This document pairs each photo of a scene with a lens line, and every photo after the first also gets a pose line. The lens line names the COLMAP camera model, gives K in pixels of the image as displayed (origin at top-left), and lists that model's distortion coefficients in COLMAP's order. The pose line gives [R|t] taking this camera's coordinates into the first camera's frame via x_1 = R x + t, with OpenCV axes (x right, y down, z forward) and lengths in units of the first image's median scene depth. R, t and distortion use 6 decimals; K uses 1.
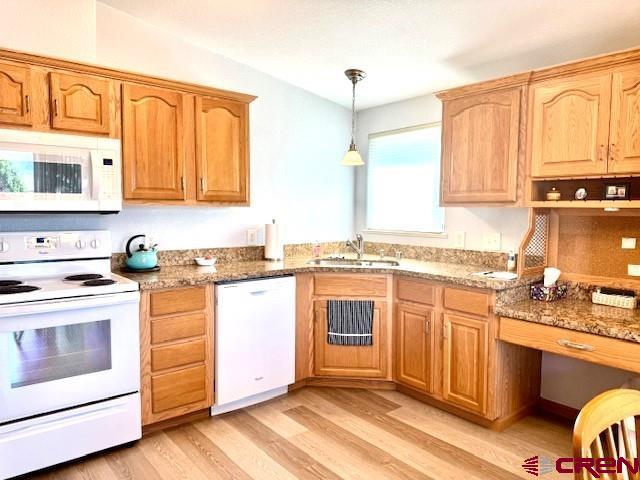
lens RADIAL K [[445.8, 0, 320.0], [0, 445.8, 240.0], [0, 0, 1]] dist [0.124496, -0.268406]
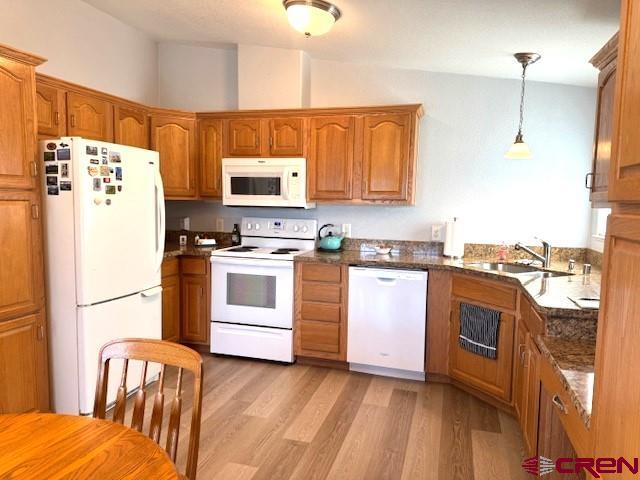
lens RADIAL K [[445.8, 0, 320.0], [0, 445.8, 240.0], [0, 0, 1]] dist [0.124496, -0.268406]
pose [[0.556395, 0.074687, -0.827554, 0.717768], [-0.070908, 0.996587, 0.042268, -0.020420], [0.827887, 0.035162, 0.559792, 0.213860]]
